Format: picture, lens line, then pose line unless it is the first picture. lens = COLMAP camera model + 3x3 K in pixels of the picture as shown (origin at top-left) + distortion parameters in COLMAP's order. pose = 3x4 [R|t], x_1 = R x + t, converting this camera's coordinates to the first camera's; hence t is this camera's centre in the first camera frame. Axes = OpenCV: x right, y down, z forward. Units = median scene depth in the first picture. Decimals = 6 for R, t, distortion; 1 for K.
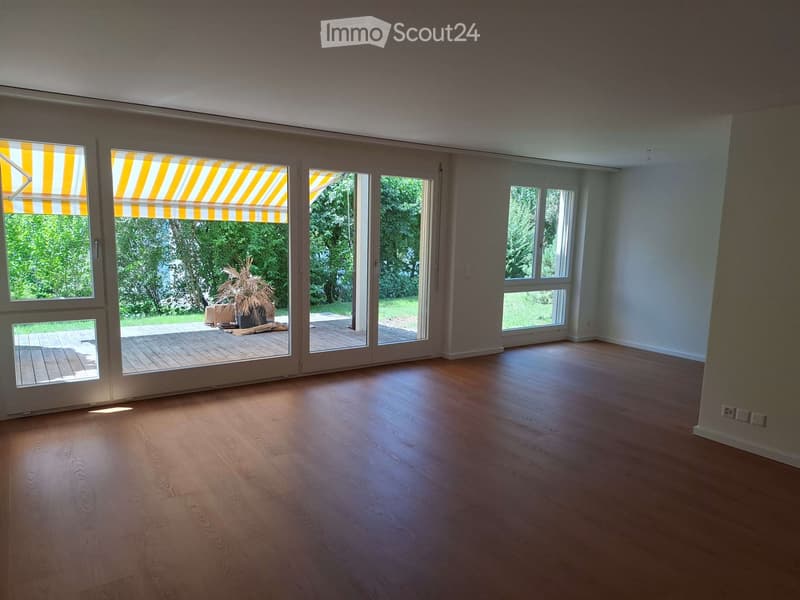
lens RADIAL K [[550.8, 0, 397.4], [0, 550.8, 305.0], [0, 0, 1]] dist [0.038946, -0.001729]
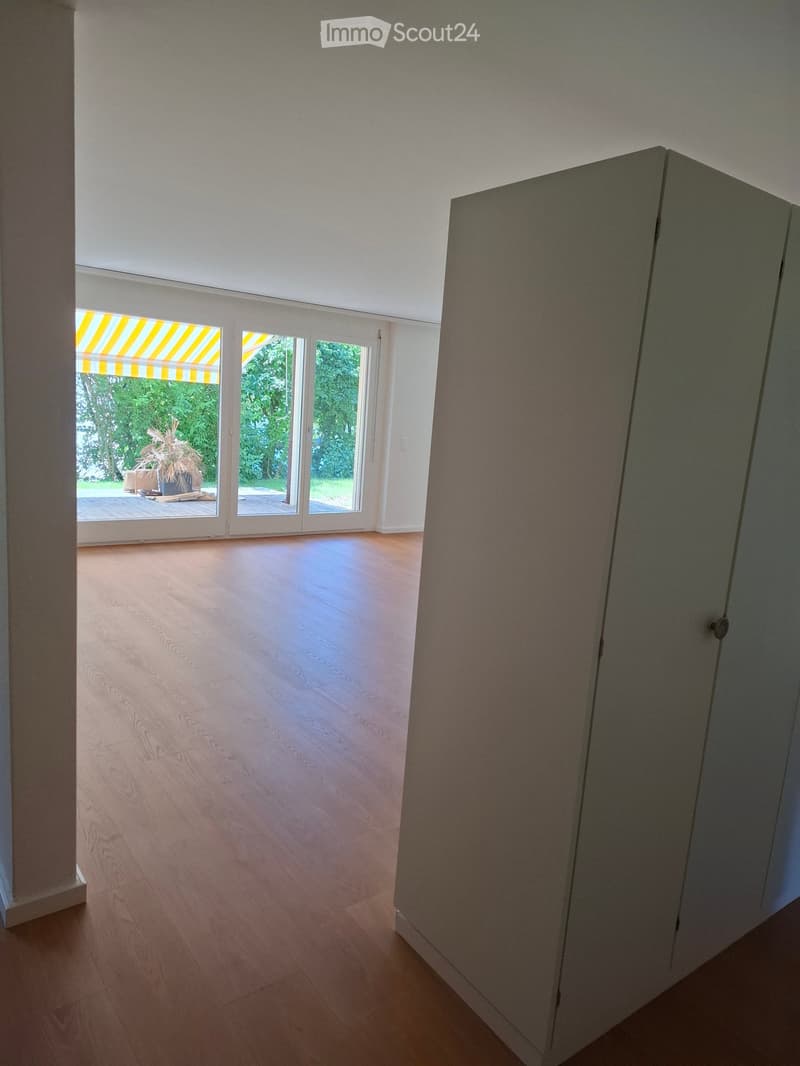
lens RADIAL K [[733.9, 0, 396.0], [0, 733.9, 529.2], [0, 0, 1]] dist [0.038946, -0.001729]
pose [[0.998168, 0.039454, 0.045871, 0.044971], [-0.041076, 0.998543, 0.034987, 0.034928], [-0.044424, -0.036807, 0.998334, -0.228061]]
